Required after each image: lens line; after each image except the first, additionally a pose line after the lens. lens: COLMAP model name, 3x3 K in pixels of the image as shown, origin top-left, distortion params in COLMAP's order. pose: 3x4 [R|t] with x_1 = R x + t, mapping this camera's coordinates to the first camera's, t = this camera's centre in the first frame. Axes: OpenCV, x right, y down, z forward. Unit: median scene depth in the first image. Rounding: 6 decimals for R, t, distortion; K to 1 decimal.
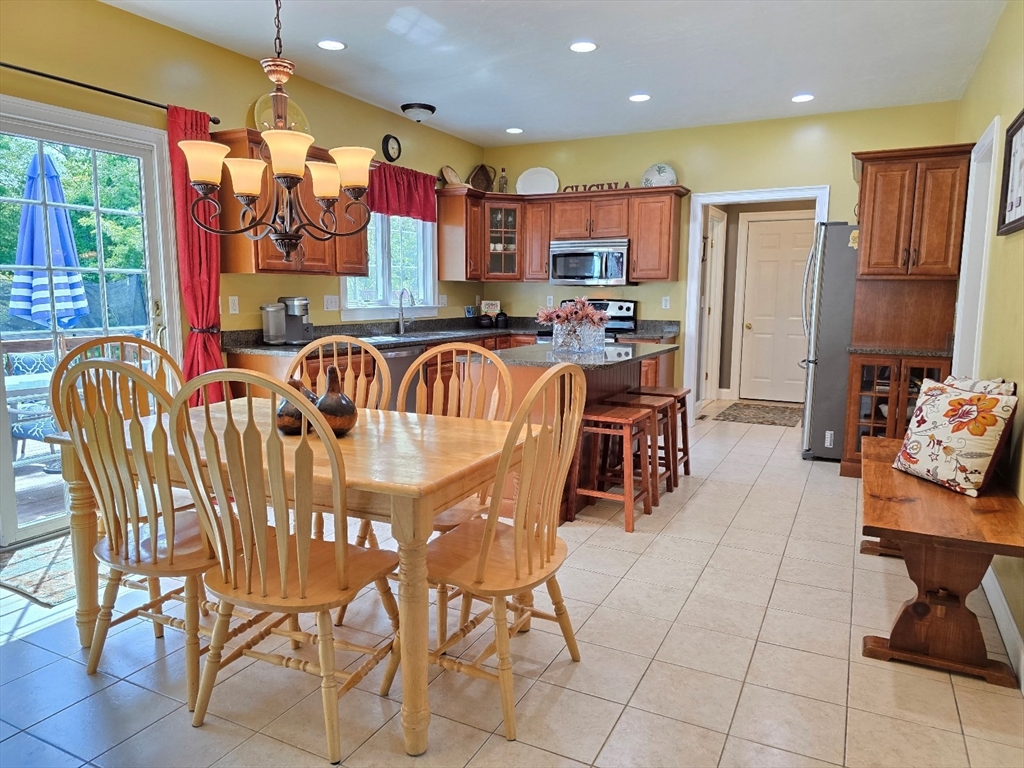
lens RADIAL K [[677.1, 0, 512.0], [0, 677.1, 384.0], [0, 0, 1]] dist [0.065647, -0.064645]
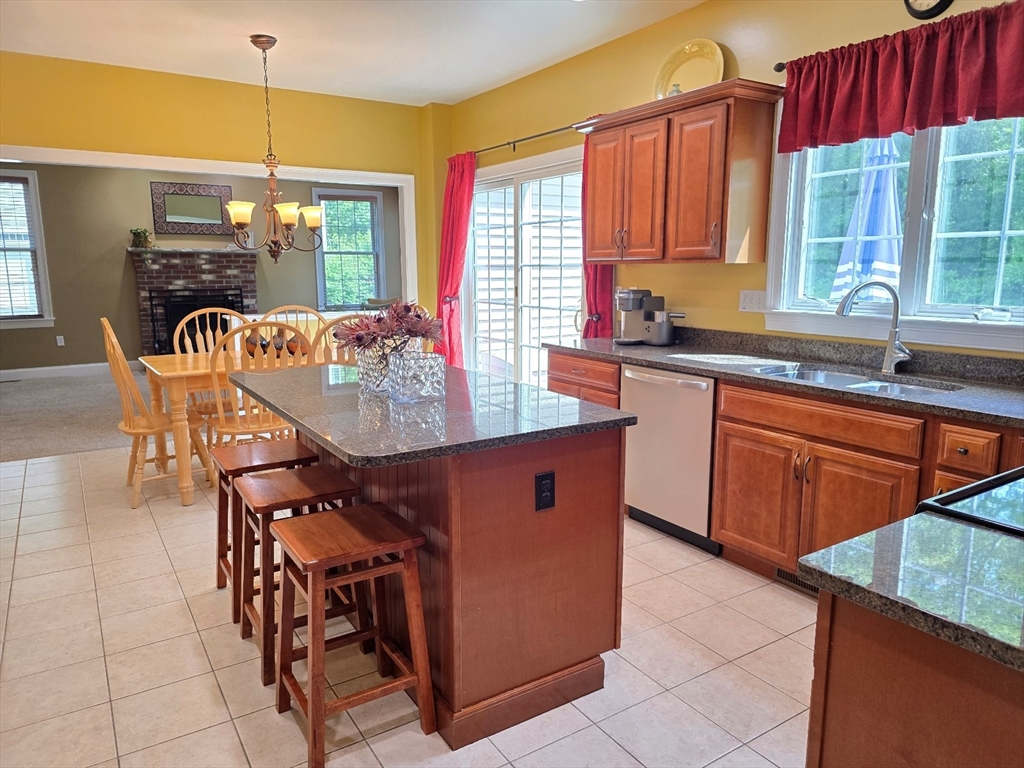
lens RADIAL K [[689.5, 0, 510.6], [0, 689.5, 379.4], [0, 0, 1]] dist [0.057741, -0.066497]
pose [[-0.503616, 0.134282, -0.853428, 0.386365], [-0.119681, 0.967478, 0.222852, -0.139930], [0.855598, 0.214370, -0.471166, 0.940192]]
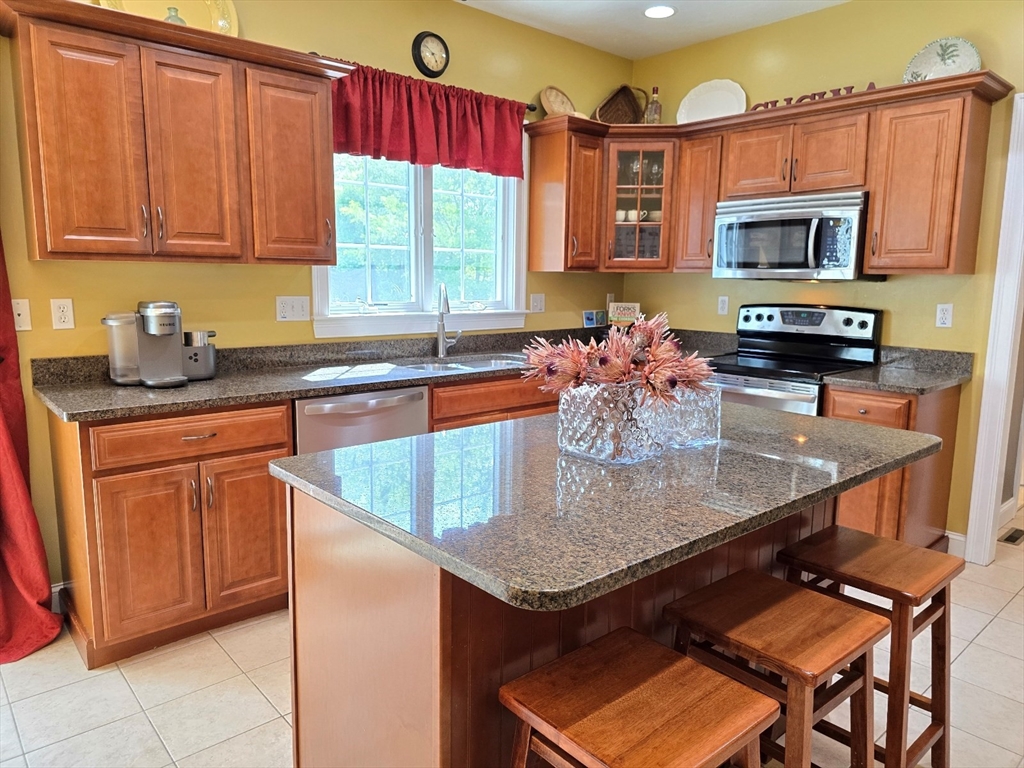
lens RADIAL K [[689.5, 0, 510.6], [0, 689.5, 379.4], [0, 0, 1]] dist [0.057741, -0.066497]
pose [[0.928131, 0.061384, -0.367158, 0.122682], [-0.057644, 0.998113, 0.021152, -0.065815], [0.367764, 0.001533, 0.929918, 0.405113]]
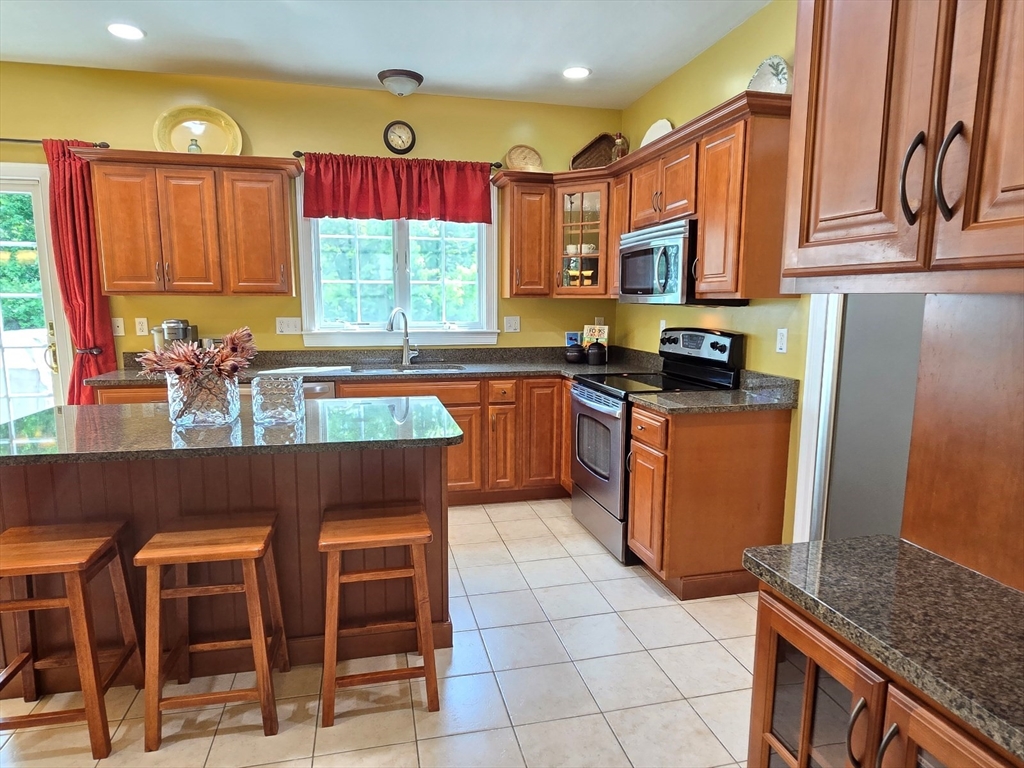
lens RADIAL K [[620.8, 0, 513.5], [0, 620.8, 391.0], [0, 0, 1]] dist [-0.000251, -0.000909]
pose [[0.646056, 0.107863, -0.755630, 0.456689], [-0.104780, 0.993126, 0.052178, -0.088494], [0.756064, 0.045465, 0.652917, 0.572656]]
